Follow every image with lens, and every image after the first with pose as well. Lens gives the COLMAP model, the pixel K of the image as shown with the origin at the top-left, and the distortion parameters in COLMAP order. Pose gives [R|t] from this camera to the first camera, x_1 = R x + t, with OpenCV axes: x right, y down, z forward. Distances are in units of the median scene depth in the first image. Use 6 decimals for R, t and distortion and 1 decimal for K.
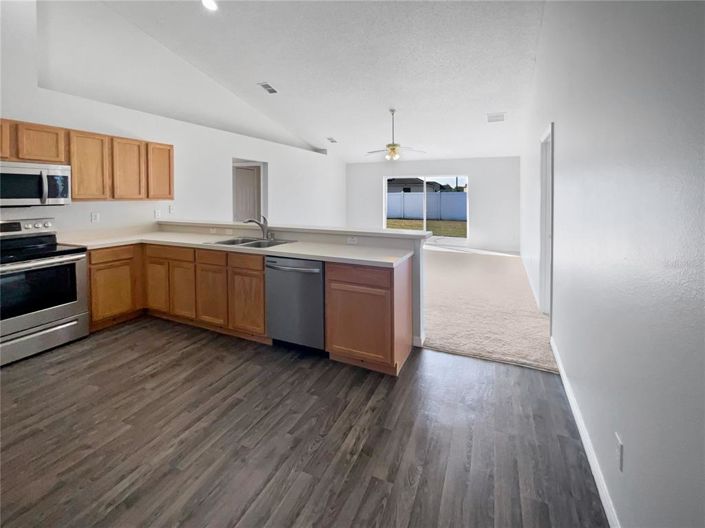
lens RADIAL K [[314.7, 0, 366.7], [0, 314.7, 204.9], [0, 0, 1]] dist [-0.012757, 0.011503]
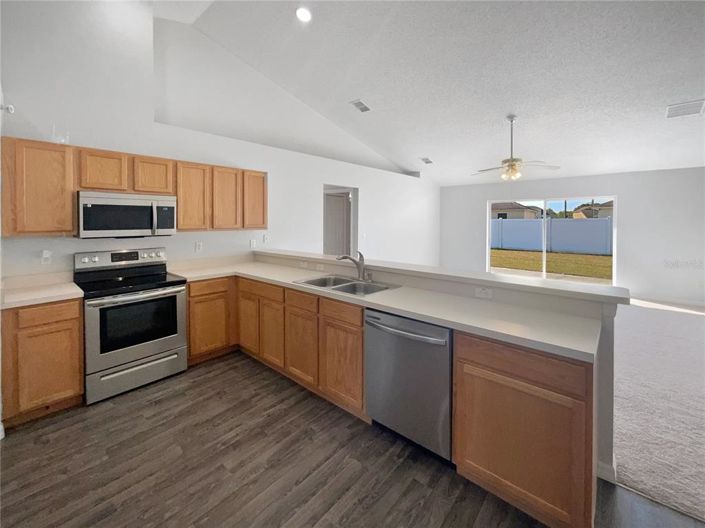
lens RADIAL K [[309.4, 0, 341.4], [0, 309.4, 222.8], [0, 0, 1]] dist [0.001551, 0.000850]
pose [[0.943436, 0.002946, -0.331541, -0.114022], [-0.010106, 0.999751, -0.019876, -0.025598], [0.331400, 0.022103, 0.943231, 0.239243]]
